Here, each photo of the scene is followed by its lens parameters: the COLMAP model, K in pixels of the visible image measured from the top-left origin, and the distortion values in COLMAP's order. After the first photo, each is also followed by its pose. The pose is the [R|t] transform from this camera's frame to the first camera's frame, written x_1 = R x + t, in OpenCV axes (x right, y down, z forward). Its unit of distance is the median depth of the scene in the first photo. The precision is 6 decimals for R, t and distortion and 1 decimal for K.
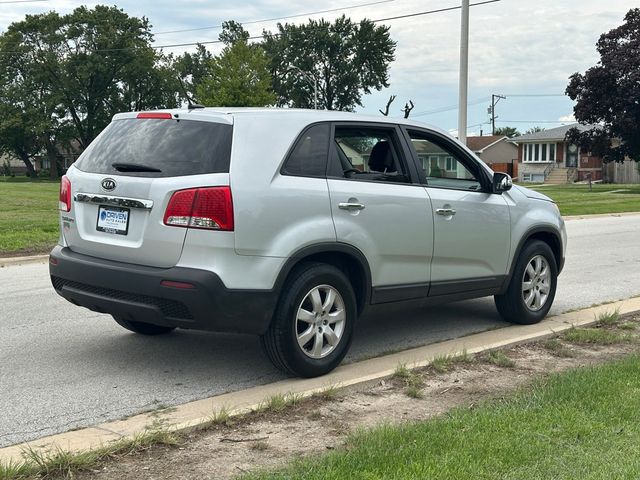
lens RADIAL K [[938.4, 0, 320.4], [0, 938.4, 237.5], [0, 0, 1]] dist [0.161932, 0.000000]
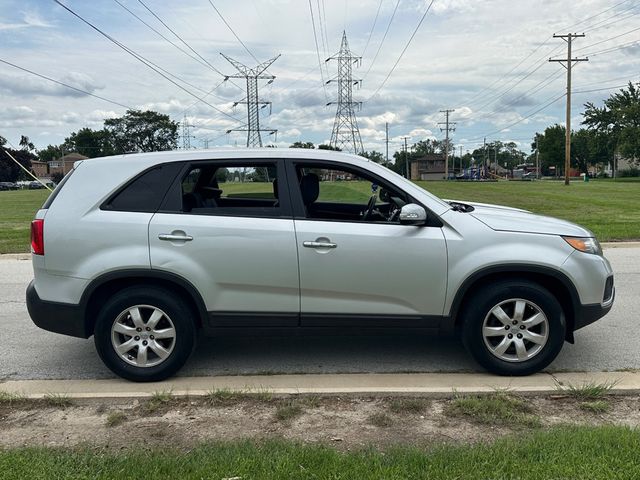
lens RADIAL K [[615.6, 0, 319.3], [0, 615.6, 241.7], [0, 0, 1]] dist [0.066943, 0.000000]
pose [[0.641333, 0.062722, -0.764695, 0.721874], [-0.030886, 0.997956, 0.055951, -0.076889], [0.766641, -0.012265, 0.641959, 0.677214]]
